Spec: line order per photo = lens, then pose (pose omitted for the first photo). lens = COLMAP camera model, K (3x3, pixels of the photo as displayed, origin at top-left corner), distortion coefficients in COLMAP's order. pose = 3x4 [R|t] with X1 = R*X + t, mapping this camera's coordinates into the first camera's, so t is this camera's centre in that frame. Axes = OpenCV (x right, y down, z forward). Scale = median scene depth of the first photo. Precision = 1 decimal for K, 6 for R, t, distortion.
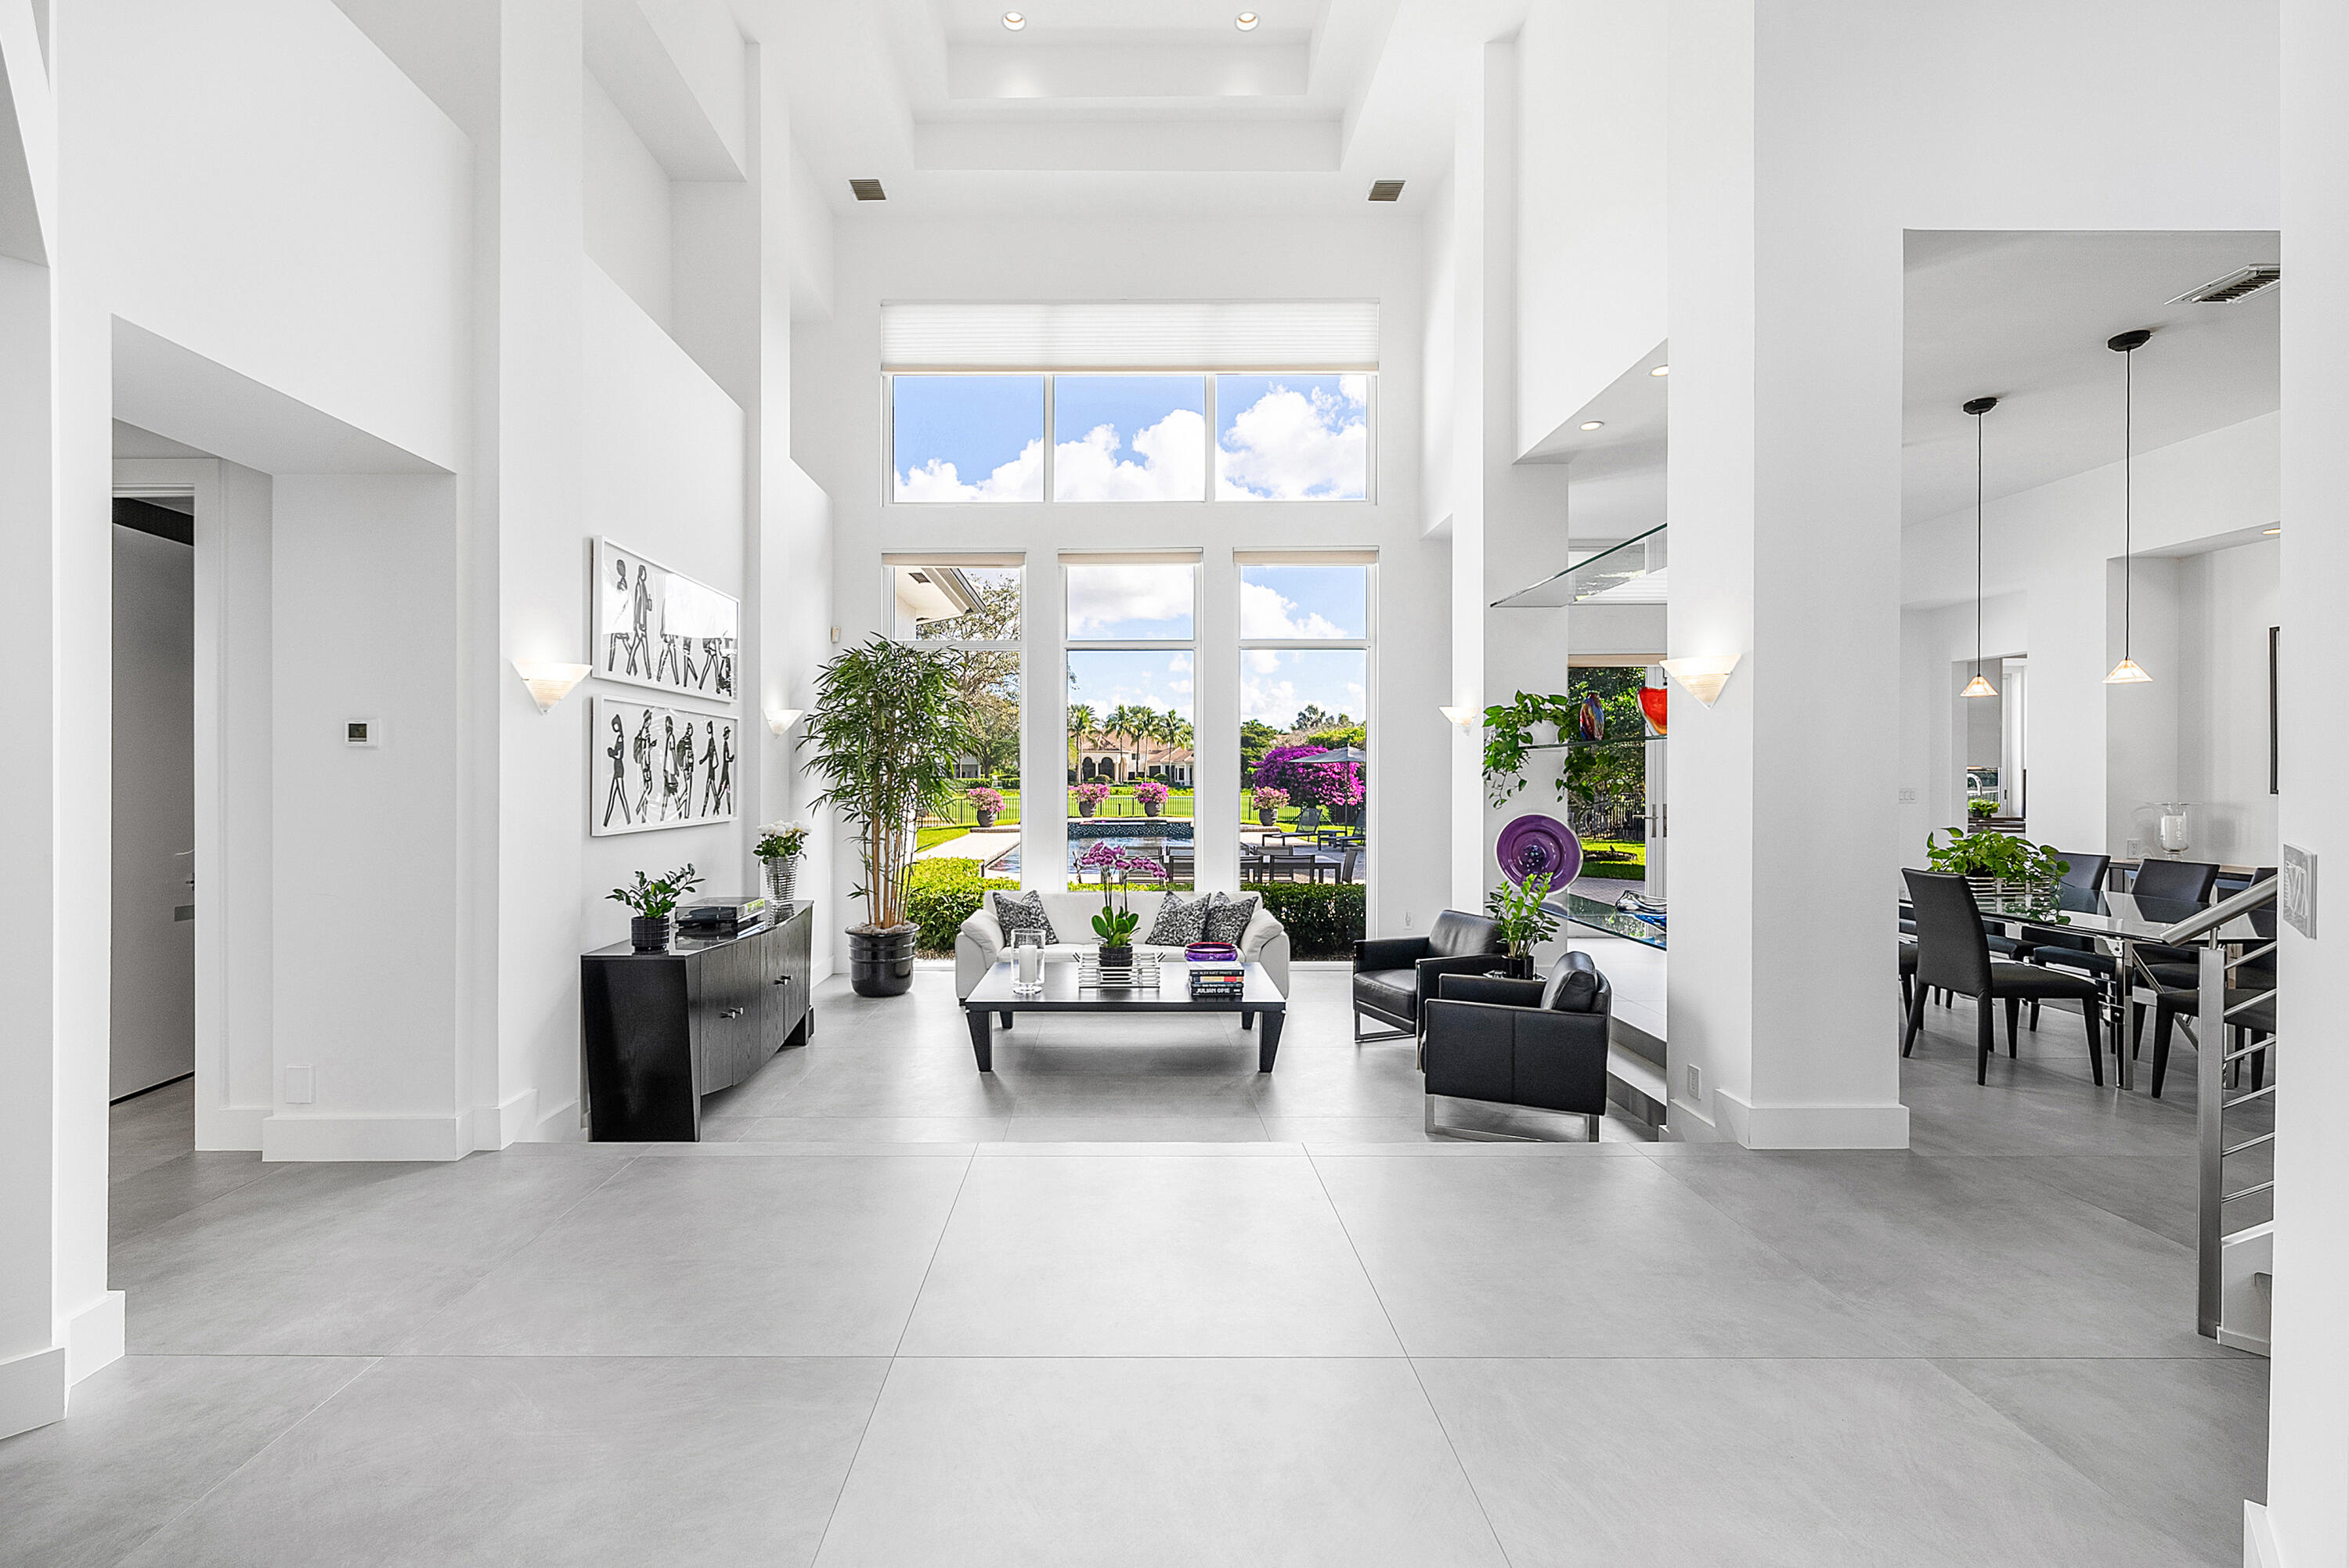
lens RADIAL K [[923.8, 0, 1166.7], [0, 923.8, 773.7], [0, 0, 1]] dist [-0.003230, -0.000151]
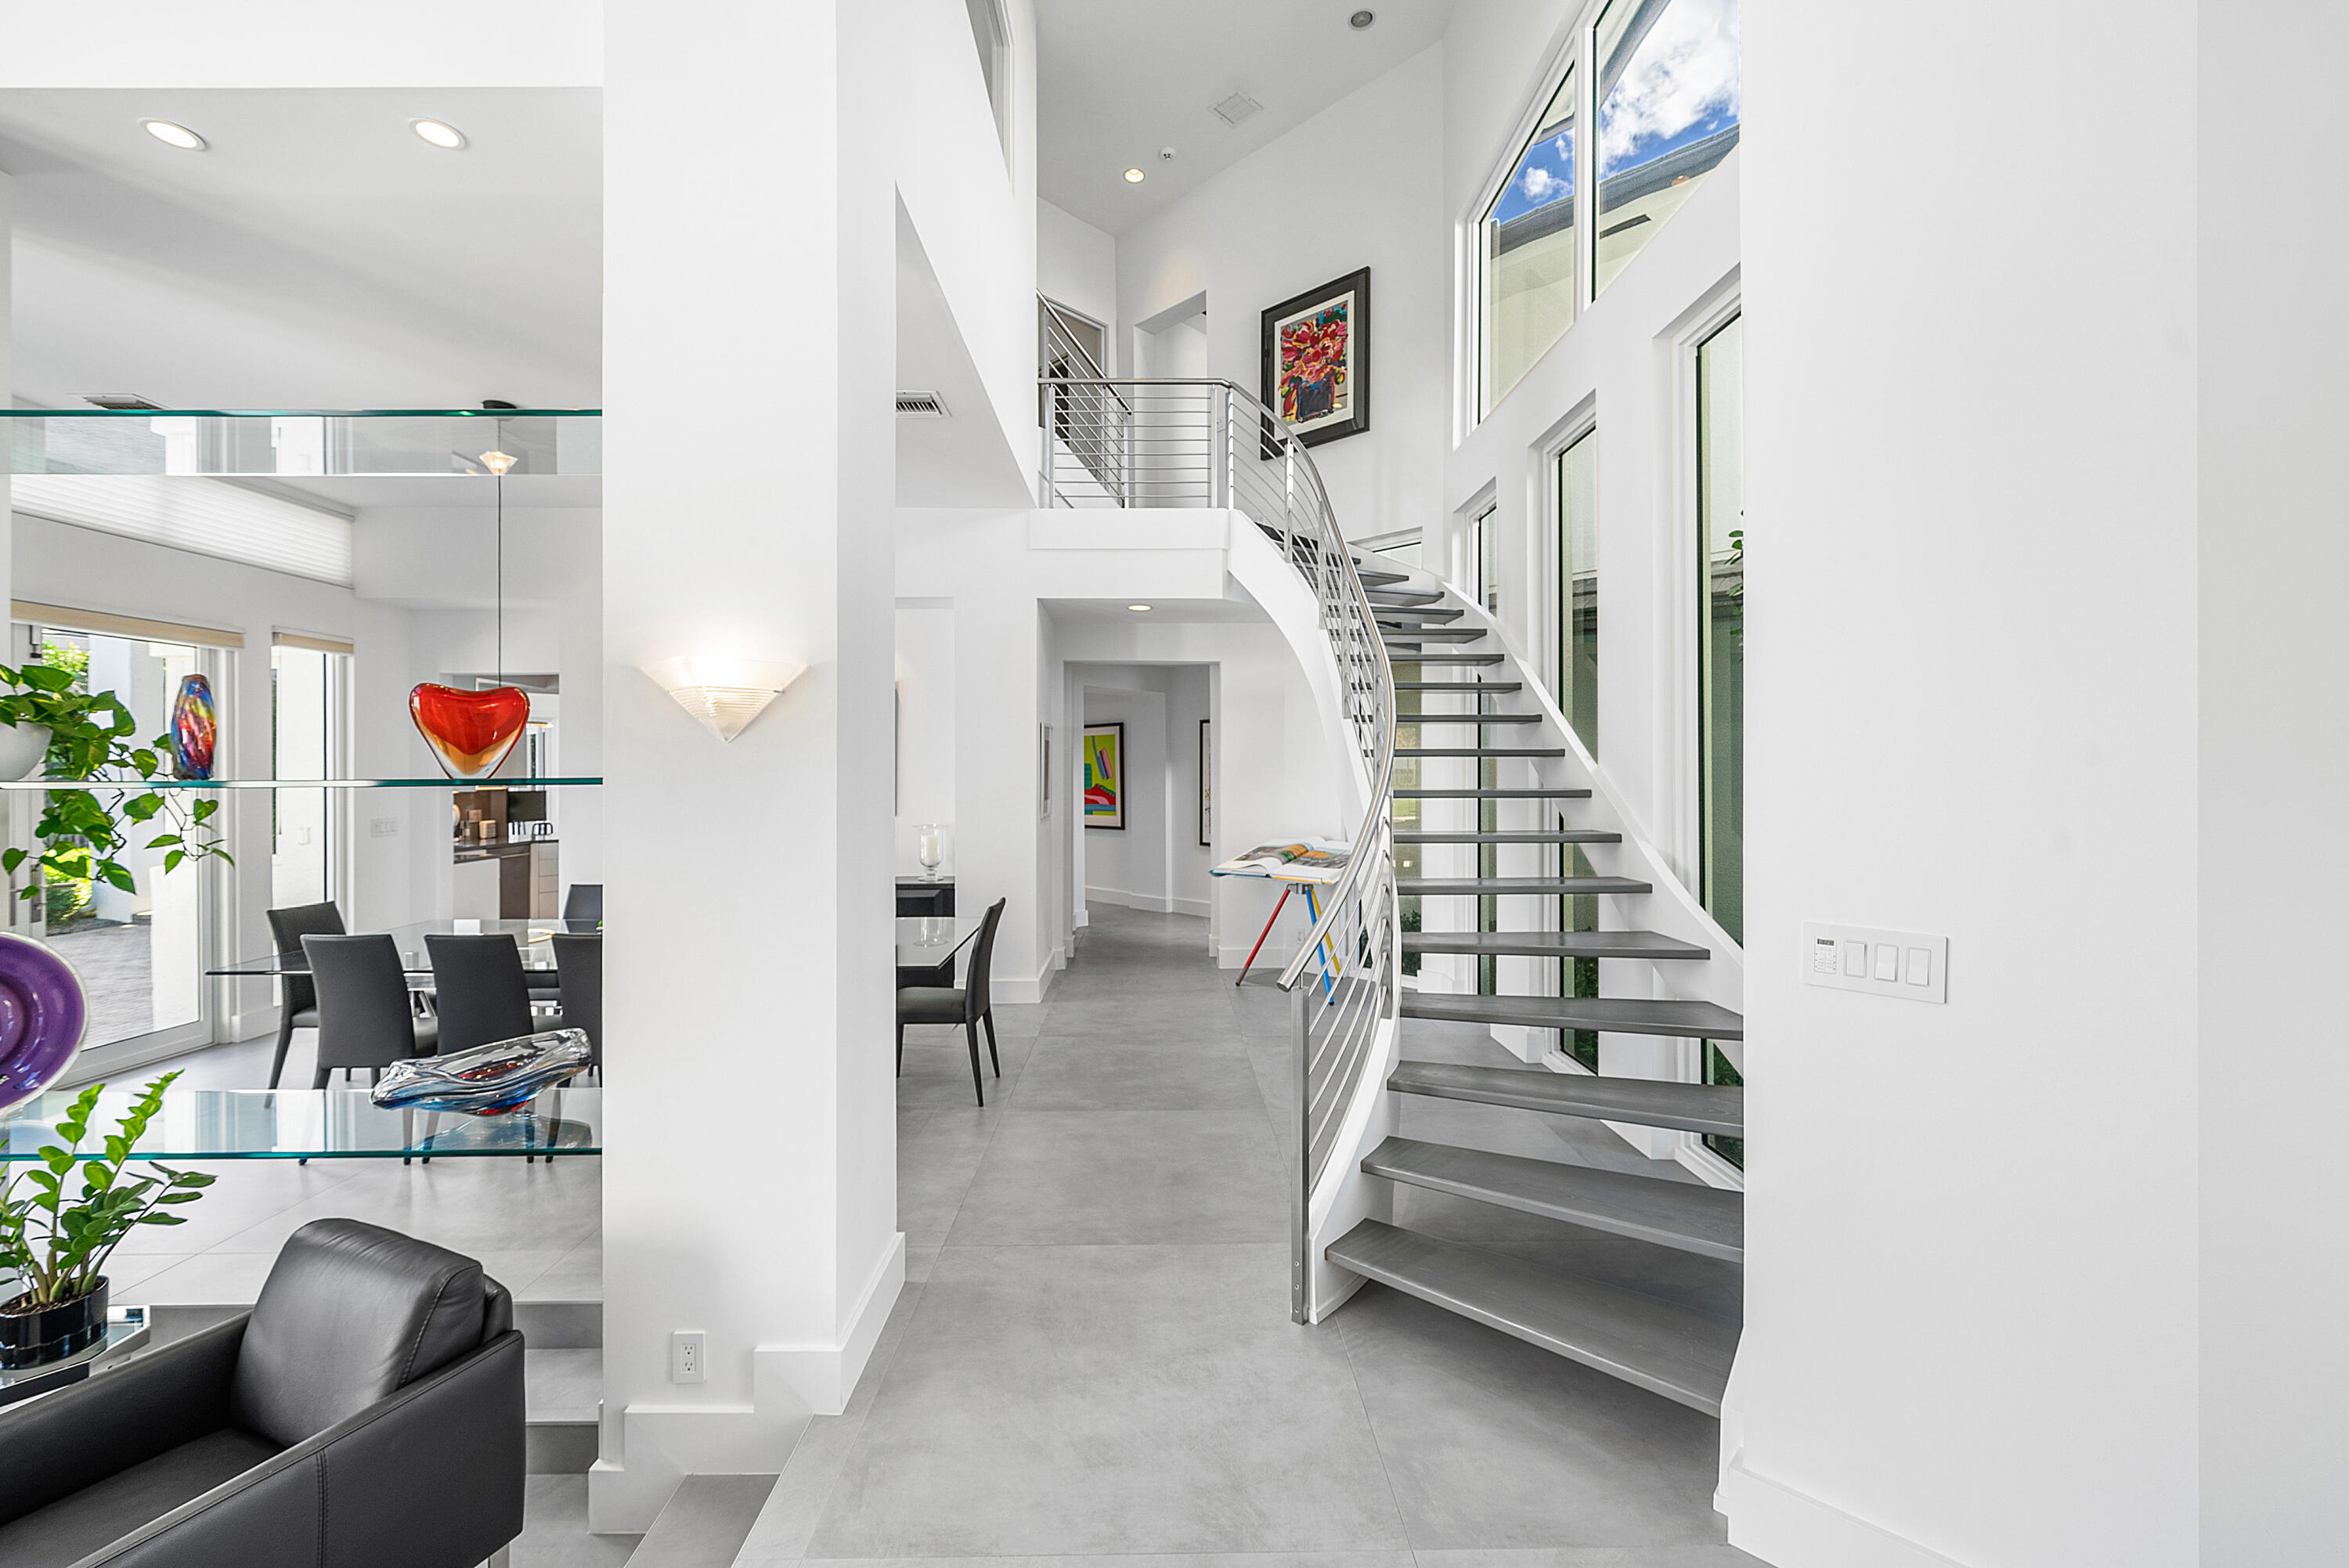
lens RADIAL K [[923.8, 0, 1171.5], [0, 923.8, 783.2], [0, 0, 1]] dist [-0.003230, -0.000151]
pose [[0.039119, -0.007360, 0.999207, -0.005824], [0.006637, 0.999953, 0.007105, -0.015301], [-0.999213, 0.006354, 0.039166, 0.224185]]
